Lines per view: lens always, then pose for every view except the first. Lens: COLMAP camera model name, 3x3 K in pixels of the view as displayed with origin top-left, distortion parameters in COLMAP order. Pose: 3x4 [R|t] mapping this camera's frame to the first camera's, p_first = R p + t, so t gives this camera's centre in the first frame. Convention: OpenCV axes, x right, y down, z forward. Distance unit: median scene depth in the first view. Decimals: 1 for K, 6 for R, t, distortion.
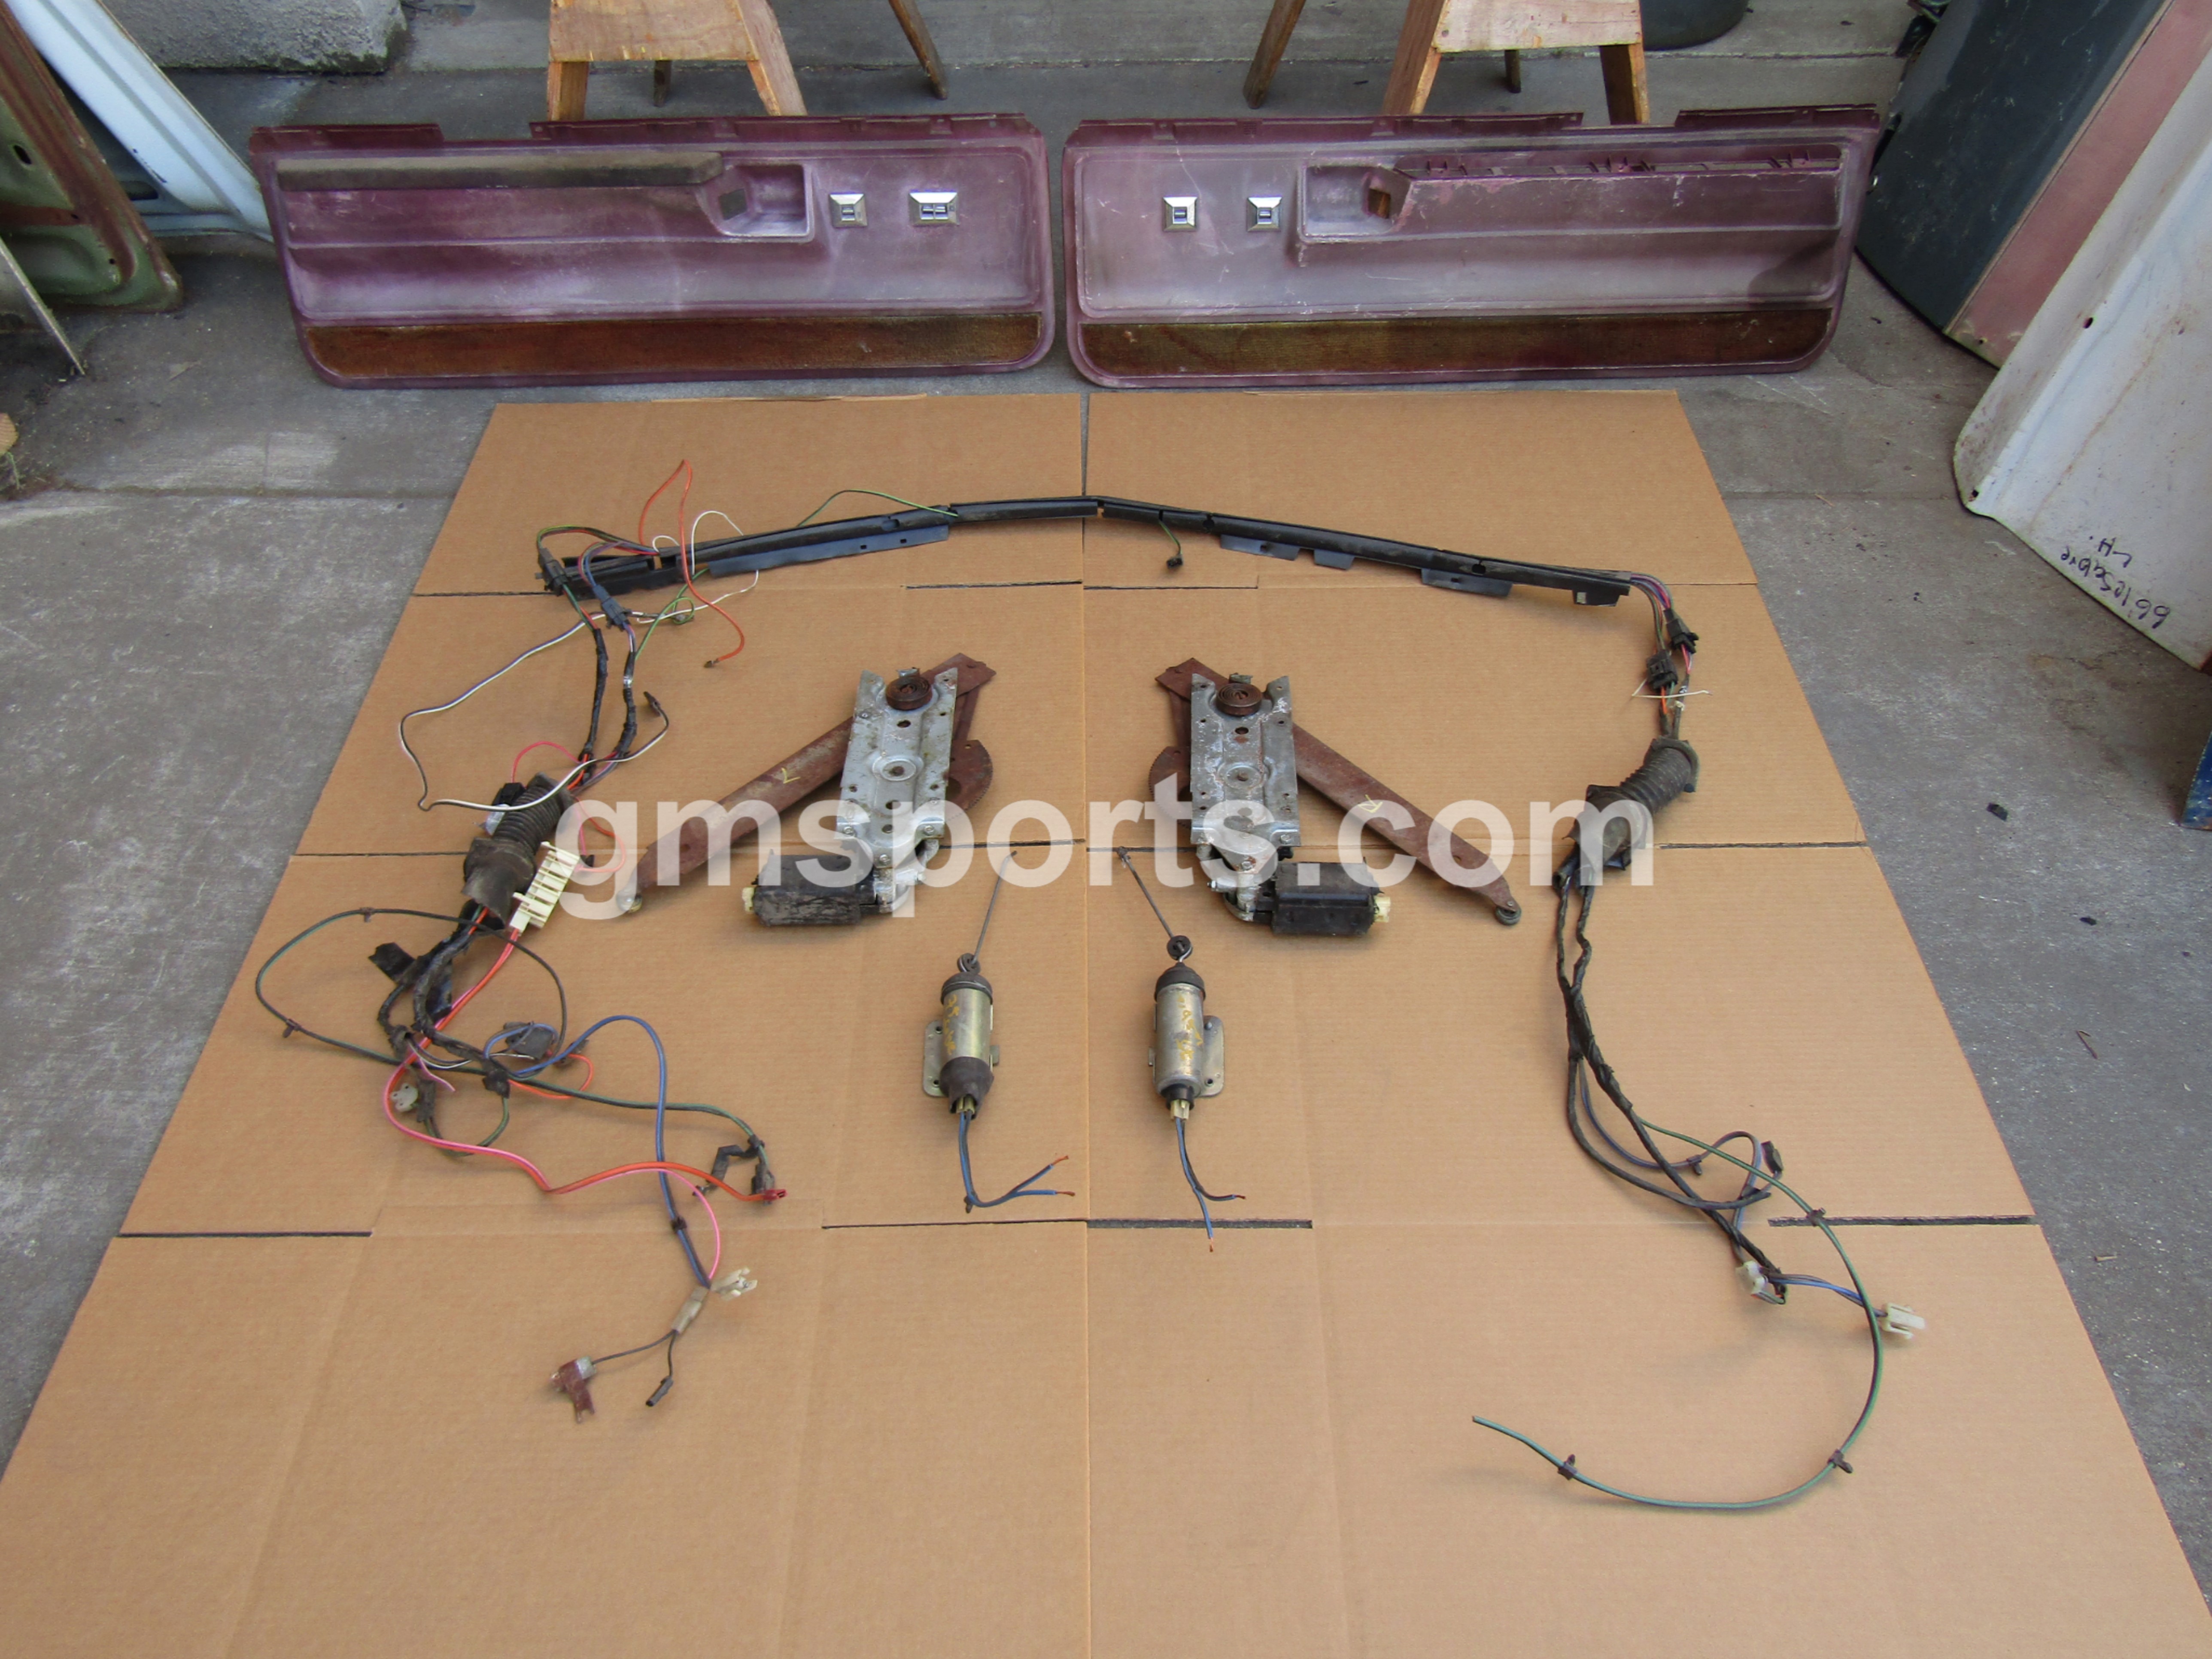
lens RADIAL K [[1589.7, 0, 1136.8], [0, 1589.7, 841.5], [0, 0, 1]] dist [-0.010883, -0.001644]
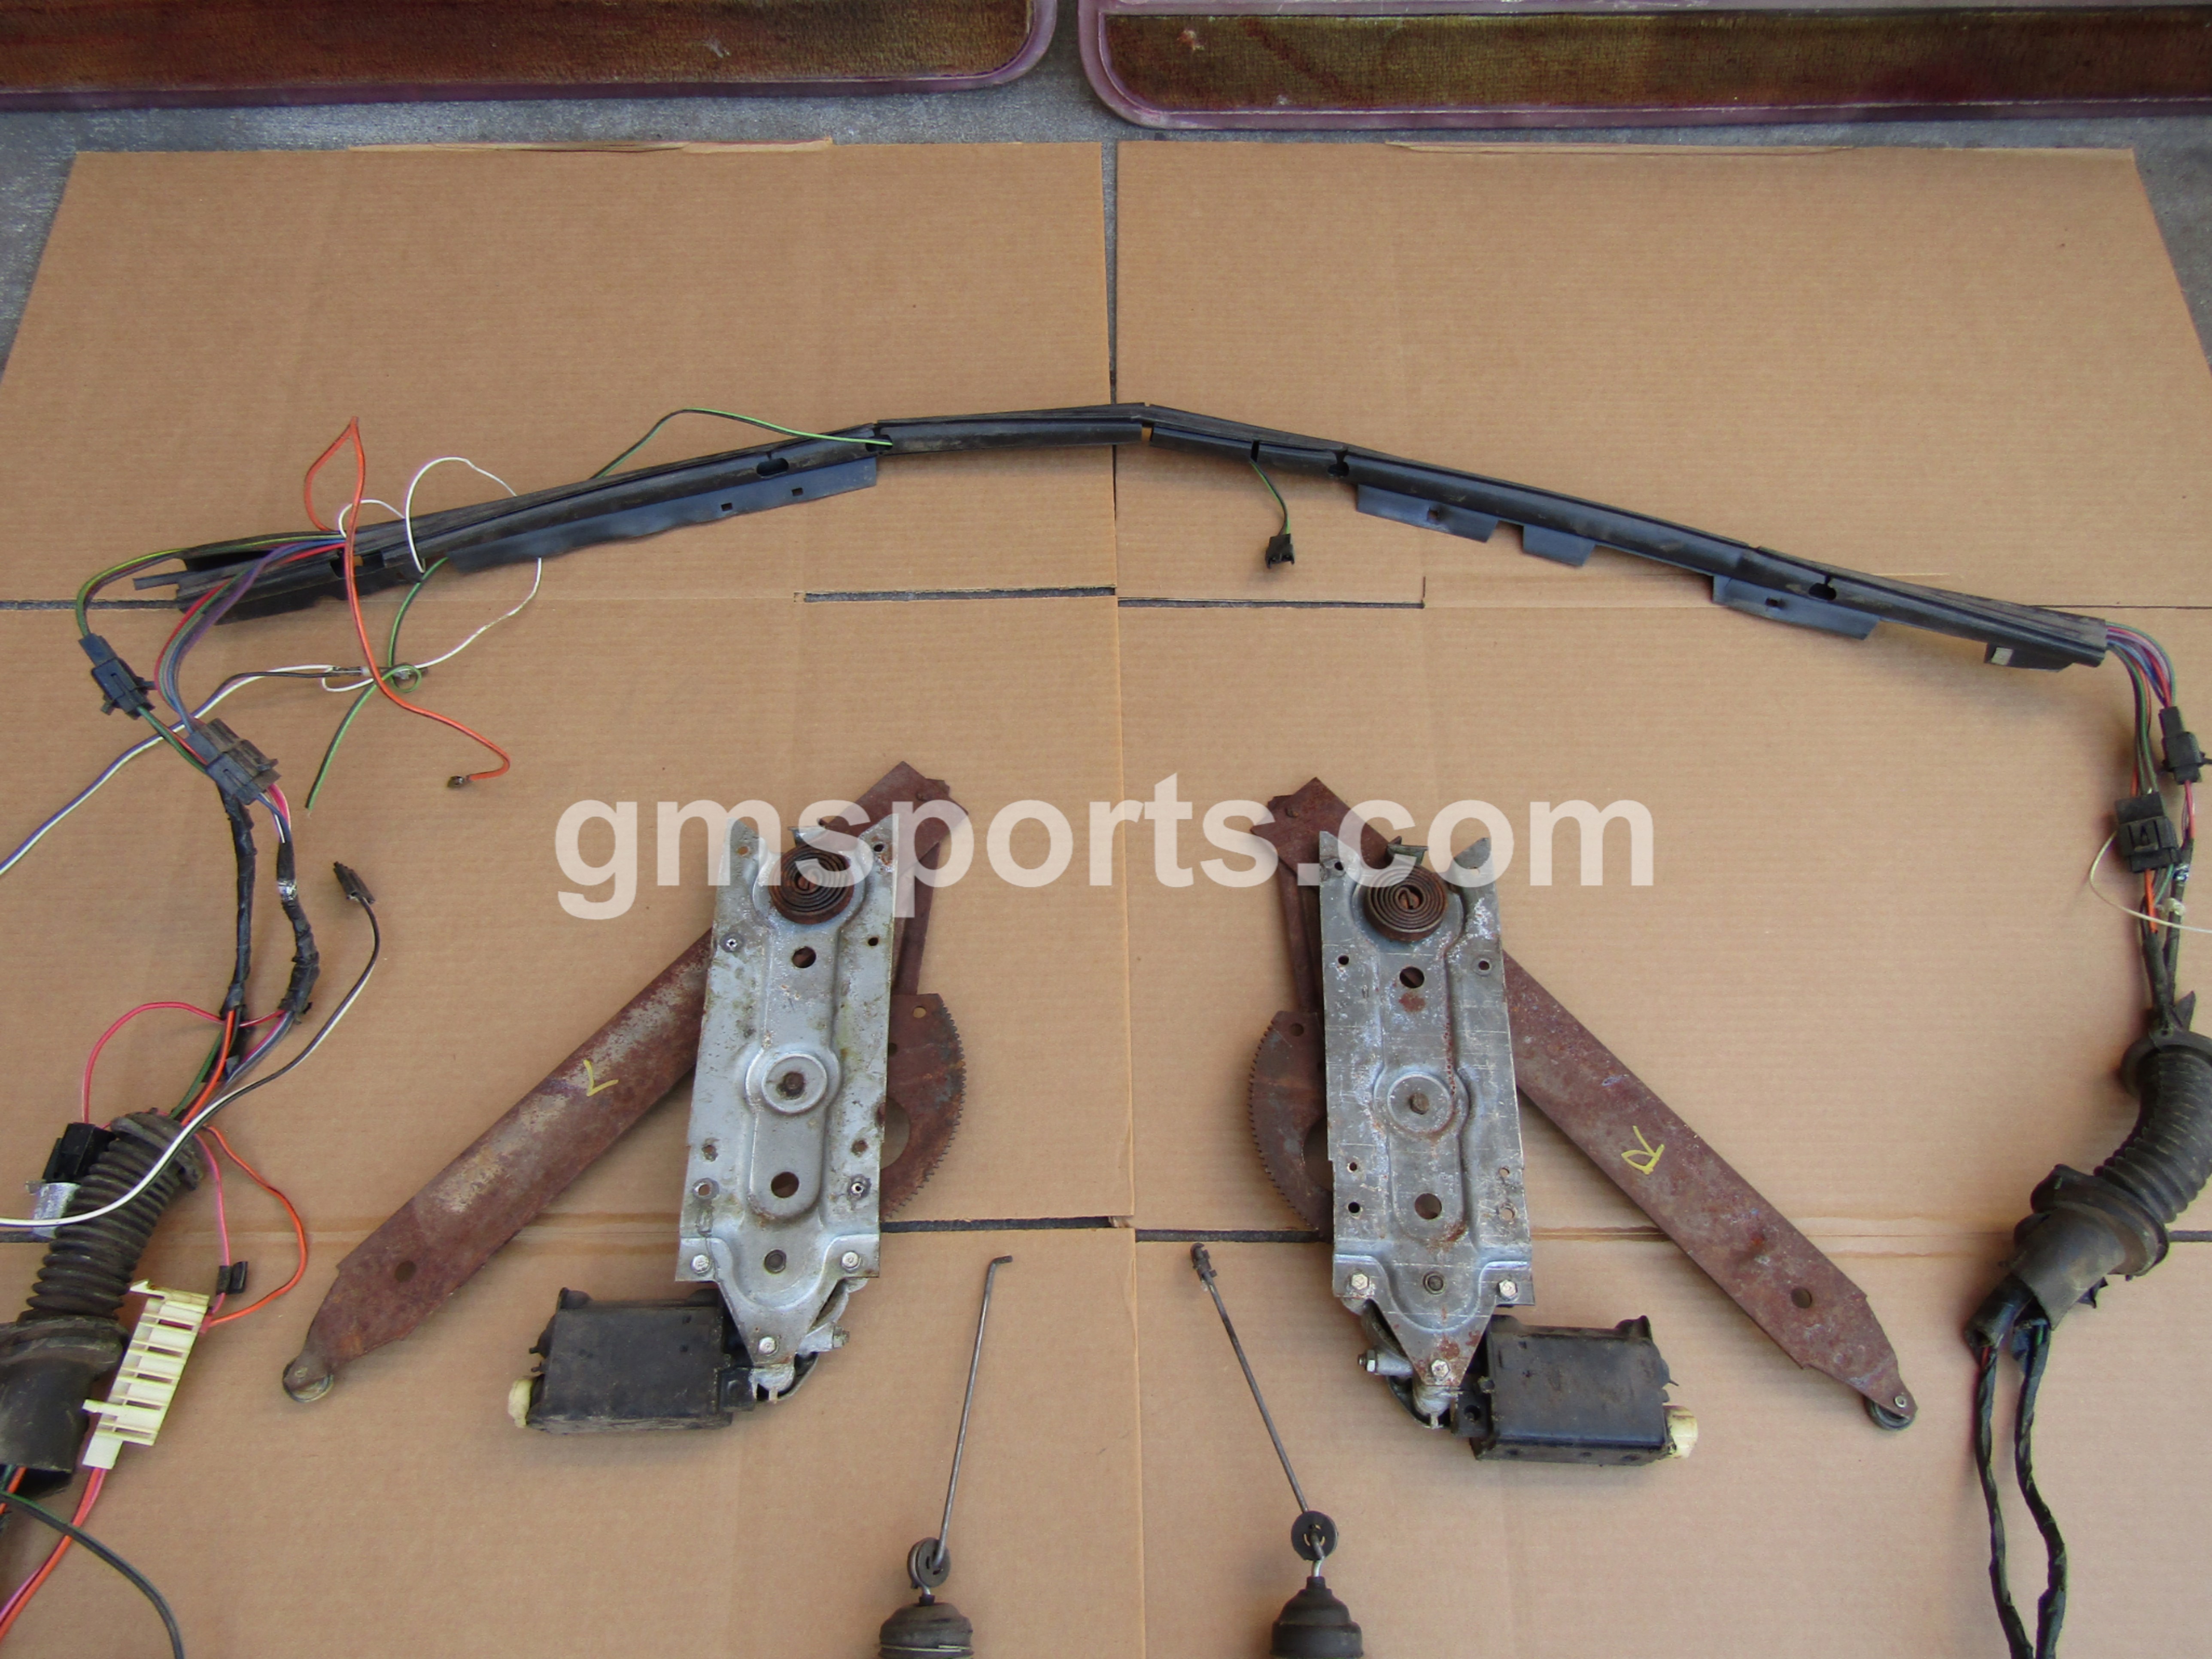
lens RADIAL K [[1579.9, 0, 1126.1], [0, 1579.9, 837.0], [0, 0, 1]] dist [-0.003904, -0.000762]
pose [[0.999872, 0.008252, 0.013742, -0.034321], [-0.012170, 0.948766, 0.315746, -0.236879], [-0.010432, -0.315873, 0.948744, 0.401743]]
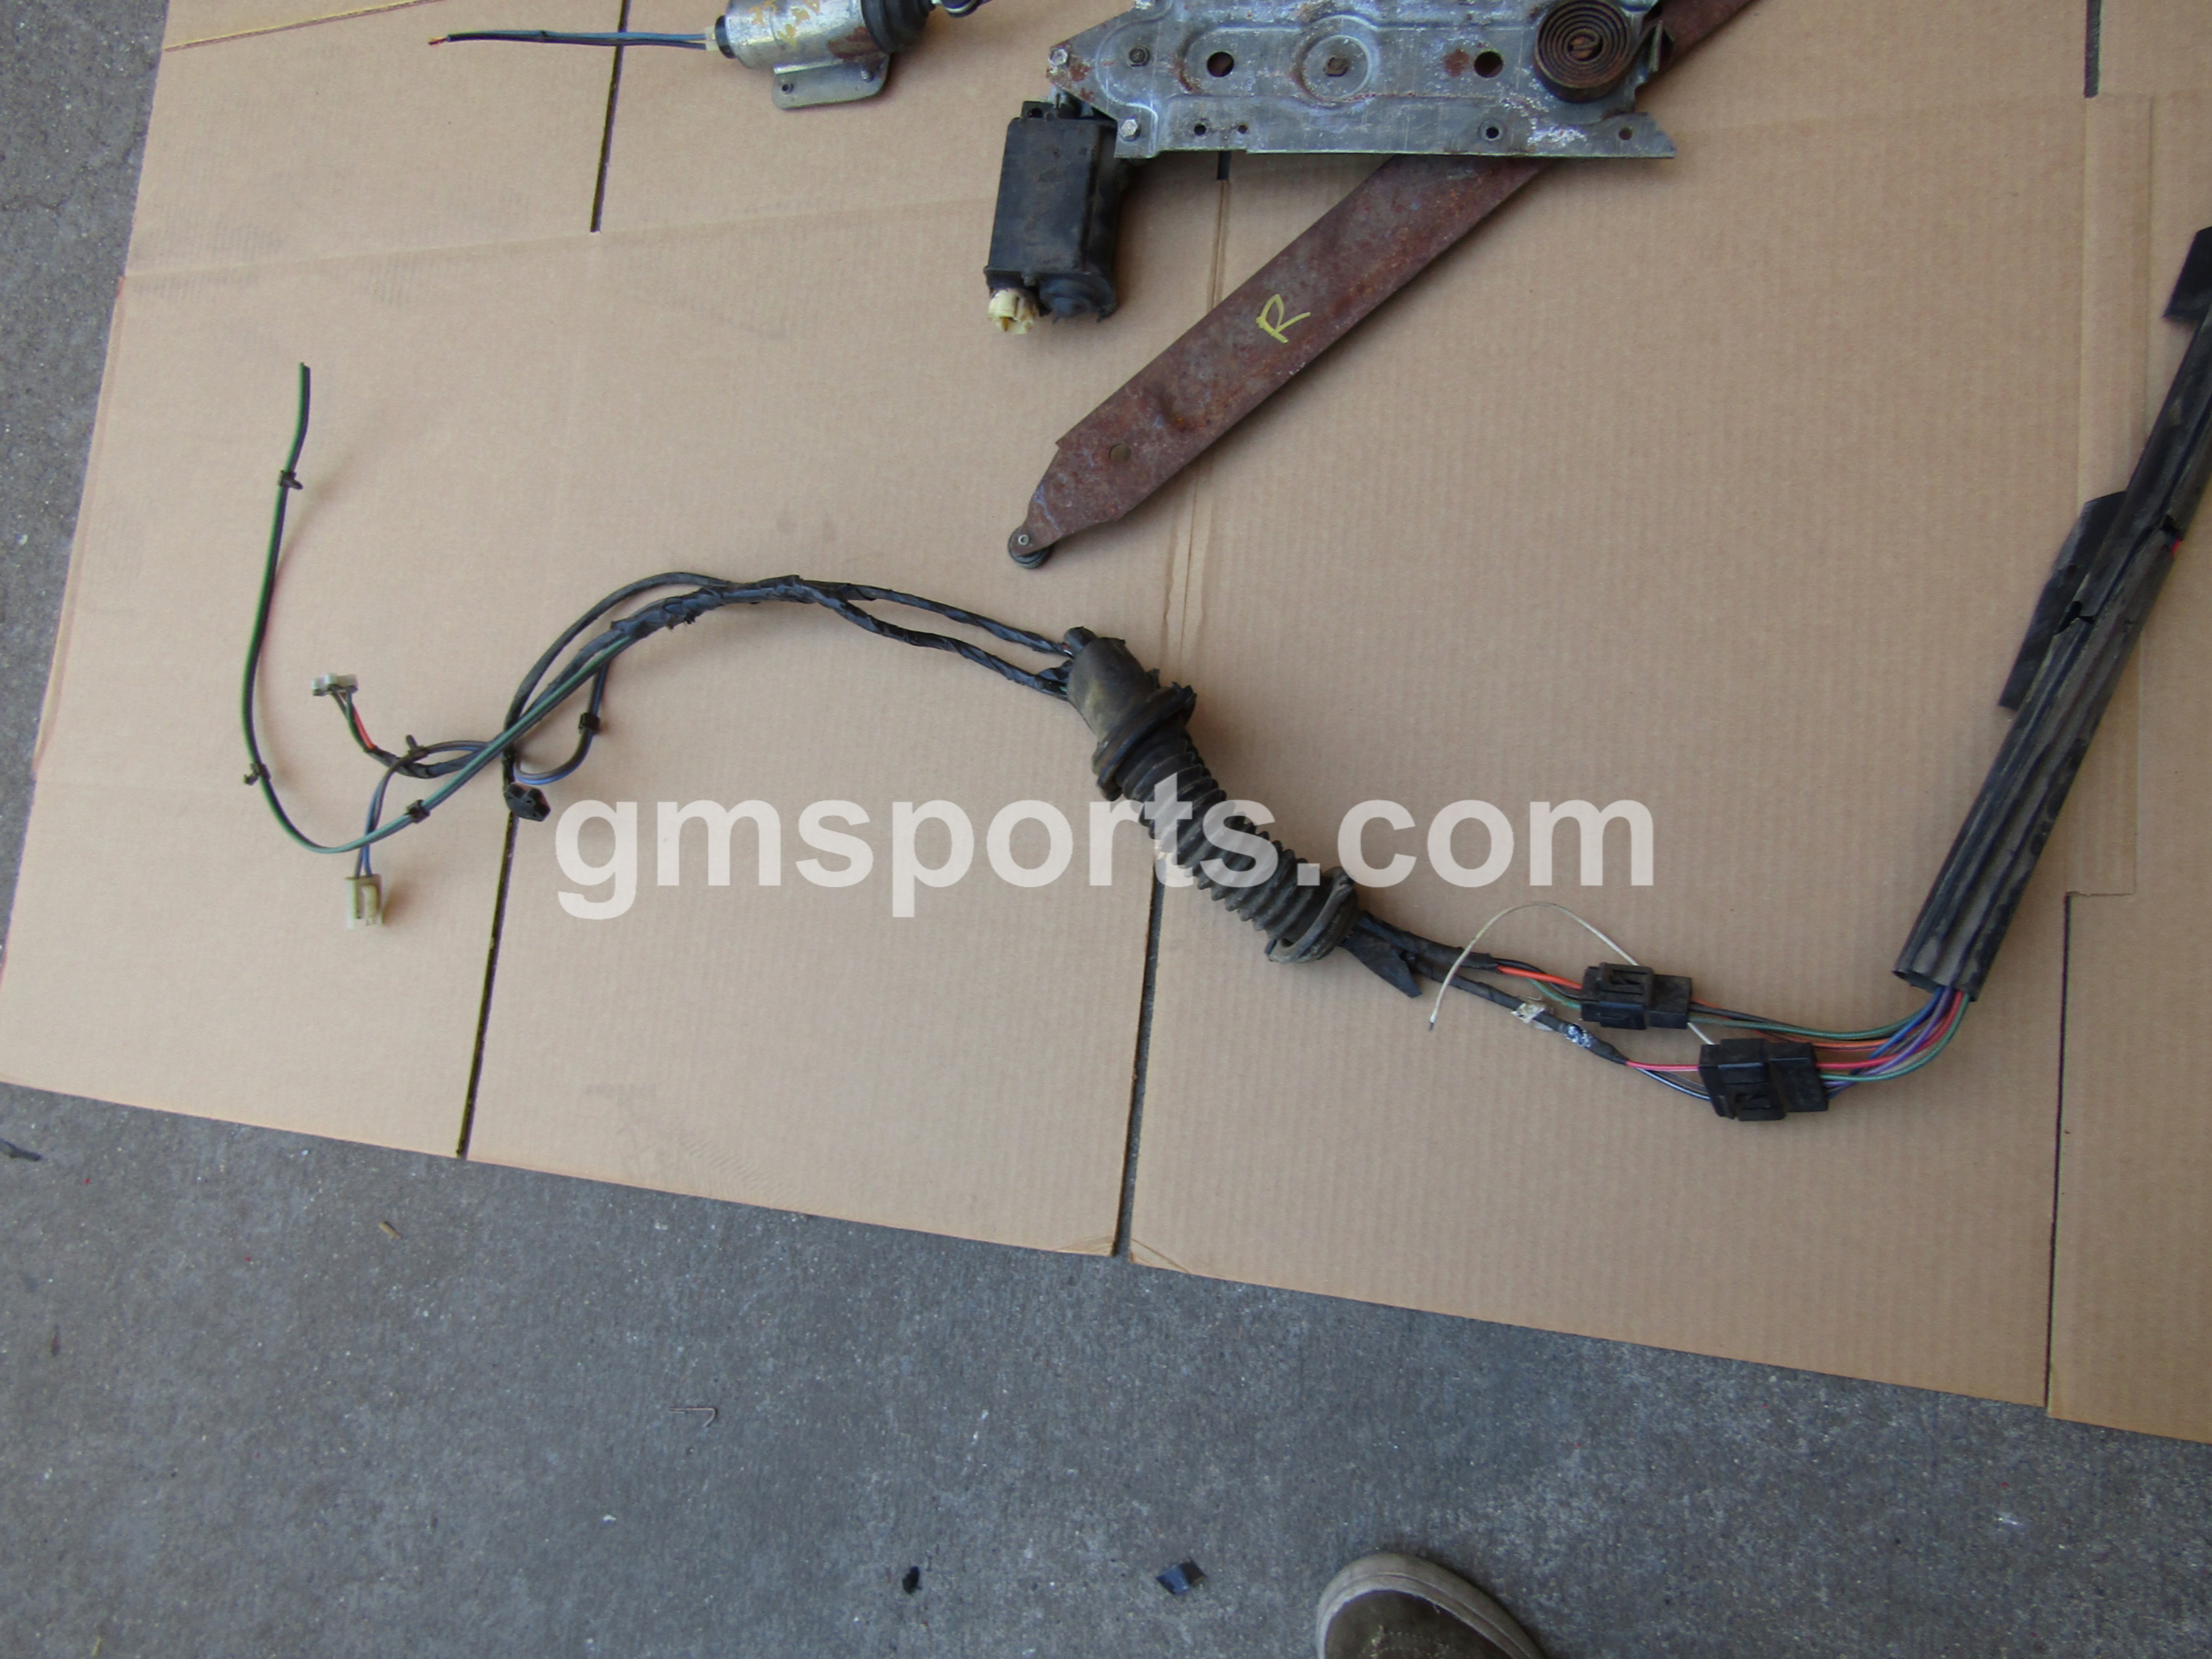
lens RADIAL K [[1532.8, 0, 1100.4], [0, 1532.8, 780.9], [0, 0, 1]] dist [-0.004154, -0.001594]
pose [[-0.095141, 0.990448, -0.099801, 0.277500], [-0.461748, 0.044908, 0.885874, -0.341424], [0.881894, 0.130366, 0.453064, 0.582845]]
